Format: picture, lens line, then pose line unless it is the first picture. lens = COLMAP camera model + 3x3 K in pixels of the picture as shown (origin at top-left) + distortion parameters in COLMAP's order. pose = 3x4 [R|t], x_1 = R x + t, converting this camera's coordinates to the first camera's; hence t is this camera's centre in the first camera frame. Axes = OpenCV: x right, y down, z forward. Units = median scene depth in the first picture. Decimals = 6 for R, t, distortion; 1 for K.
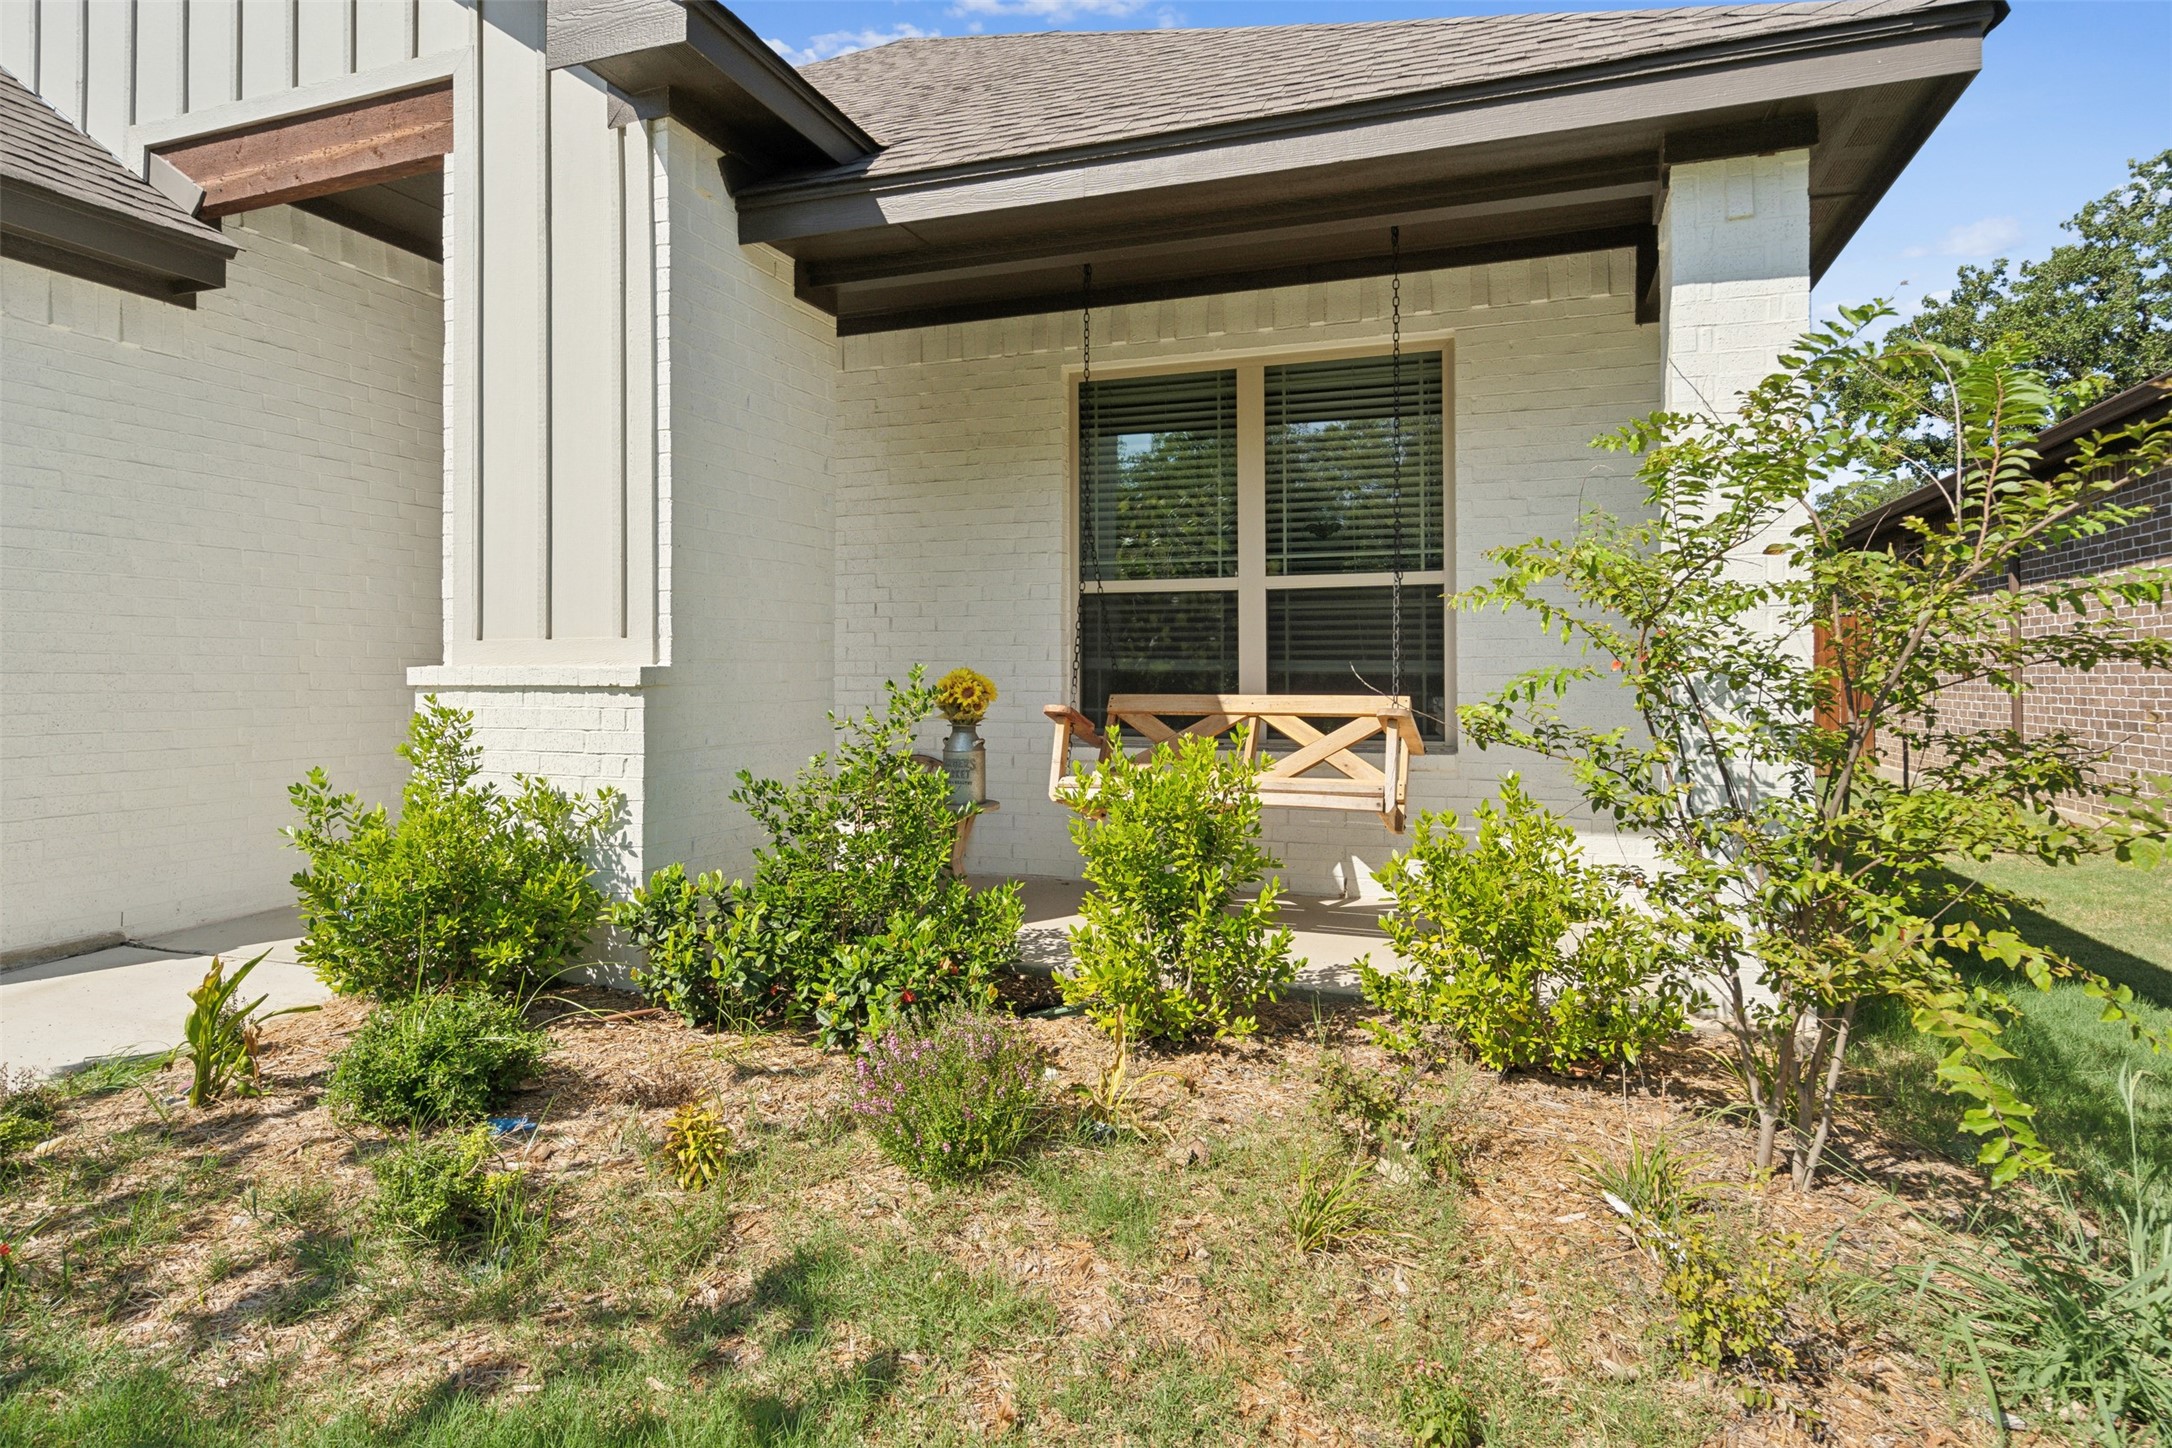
lens RADIAL K [[1168.4, 0, 1086.5], [0, 1168.4, 679.3], [0, 0, 1]] dist [0.001093, 0.000134]
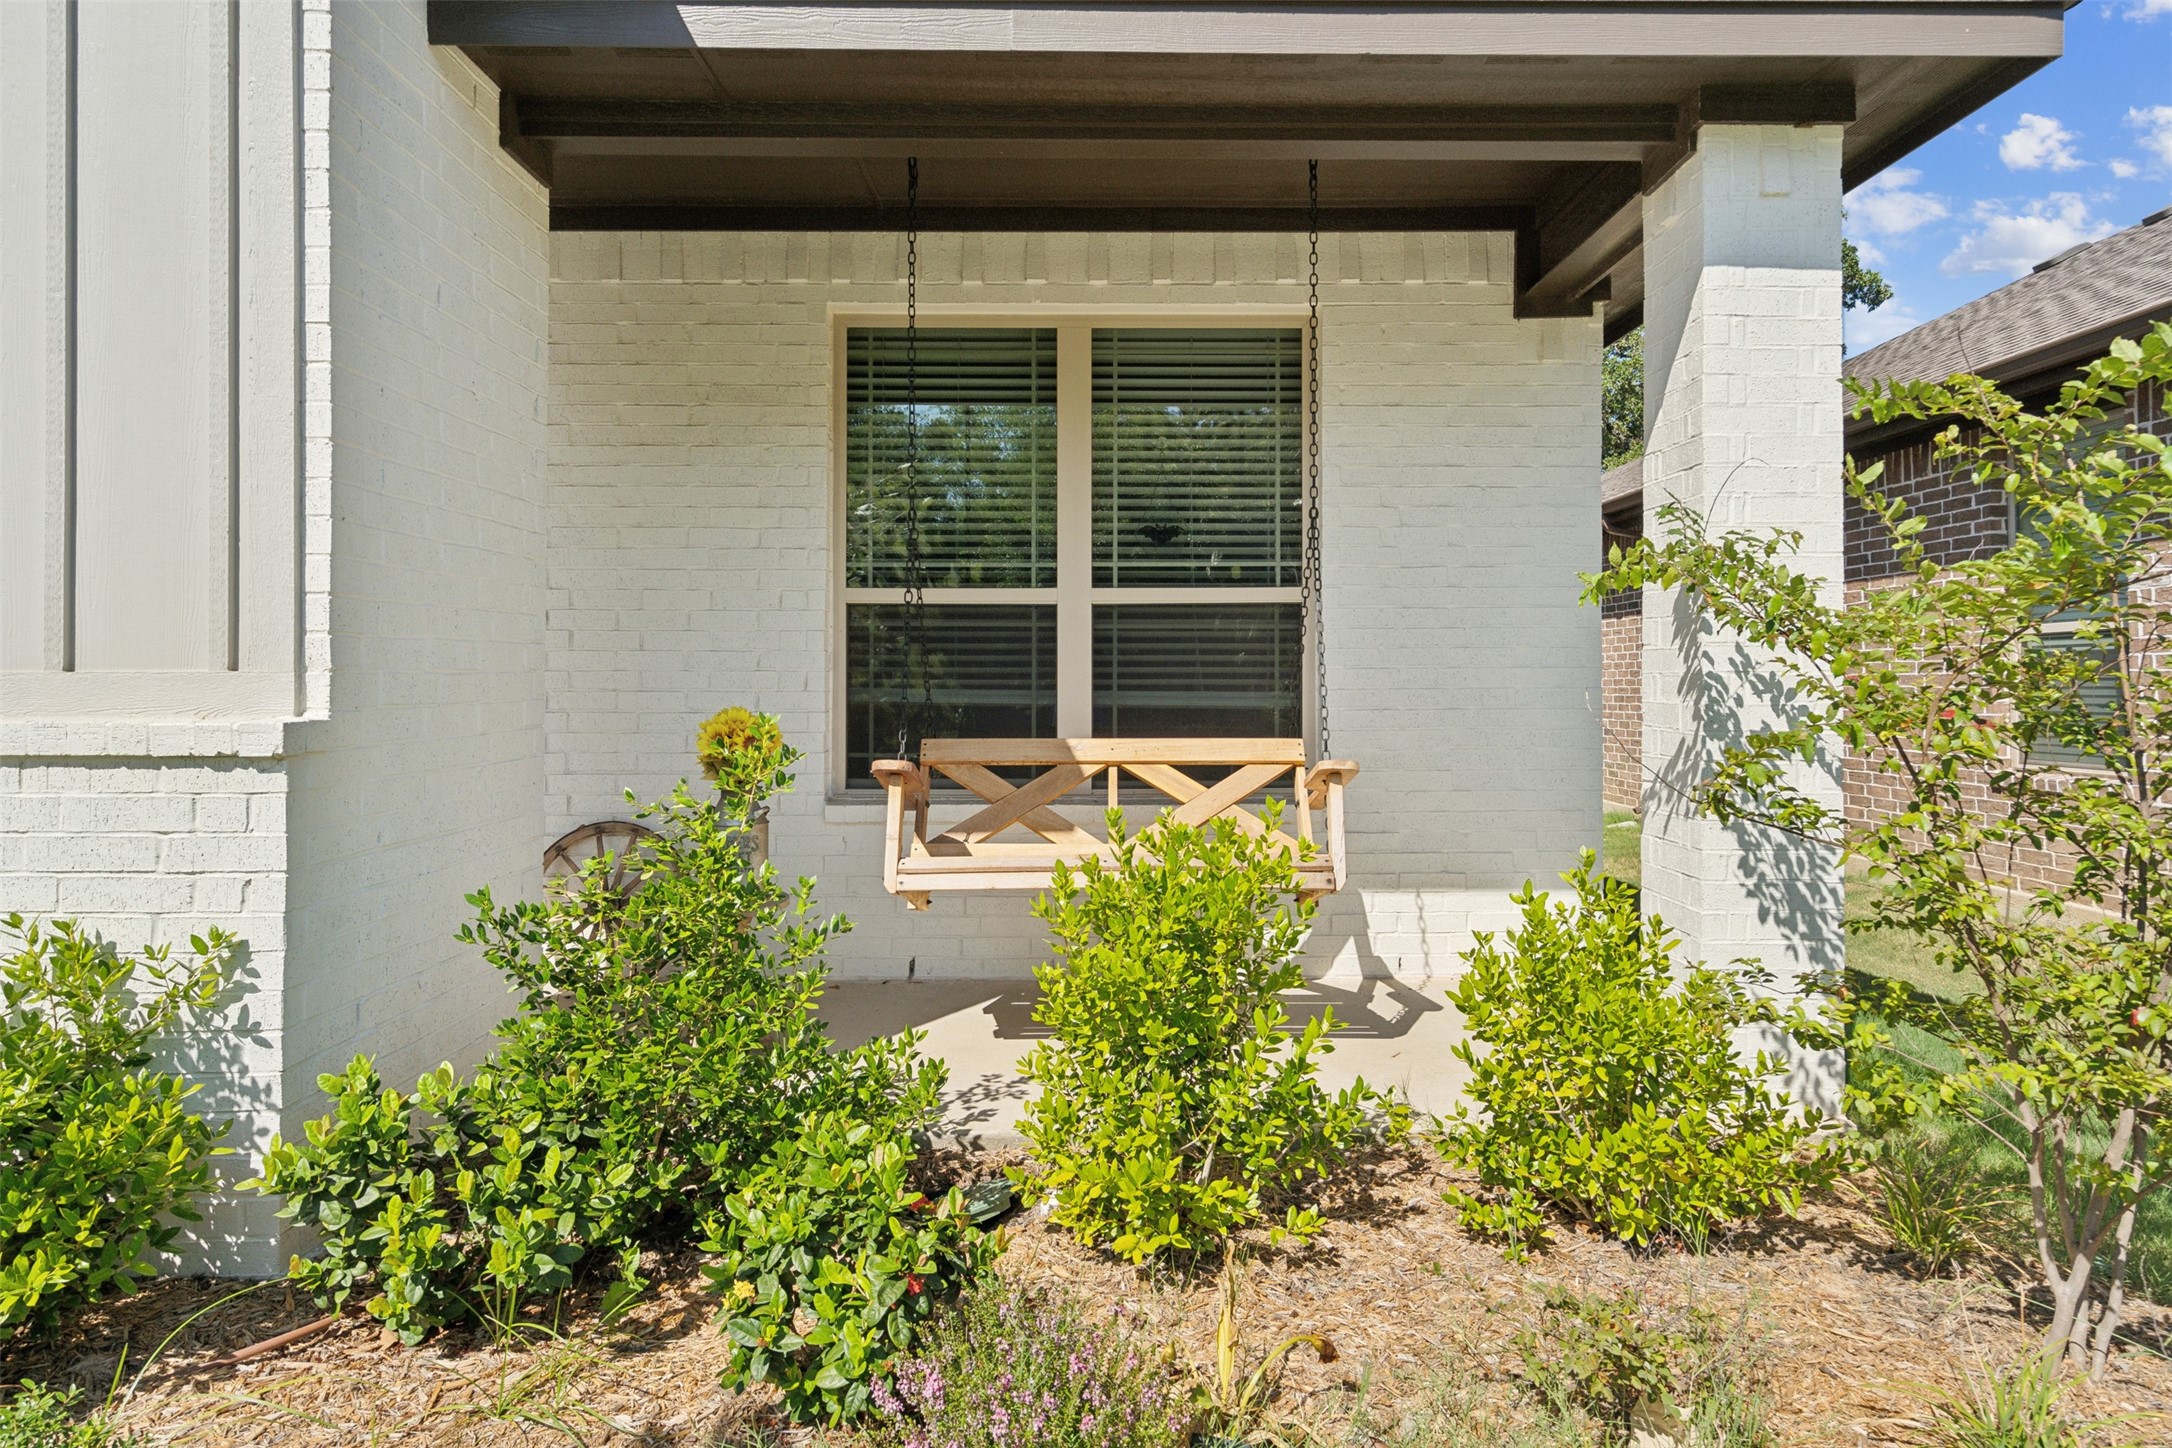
lens RADIAL K [[1259.8, 0, 1088.0], [0, 1259.8, 684.8], [0, 0, 1]] dist [0.004957, 0.000538]
pose [[0.940081, -0.000714, 0.340951, -0.167993], [0.002244, 0.999989, -0.004093, -0.020098], [-0.340945, 0.004613, 0.940072, 0.207221]]
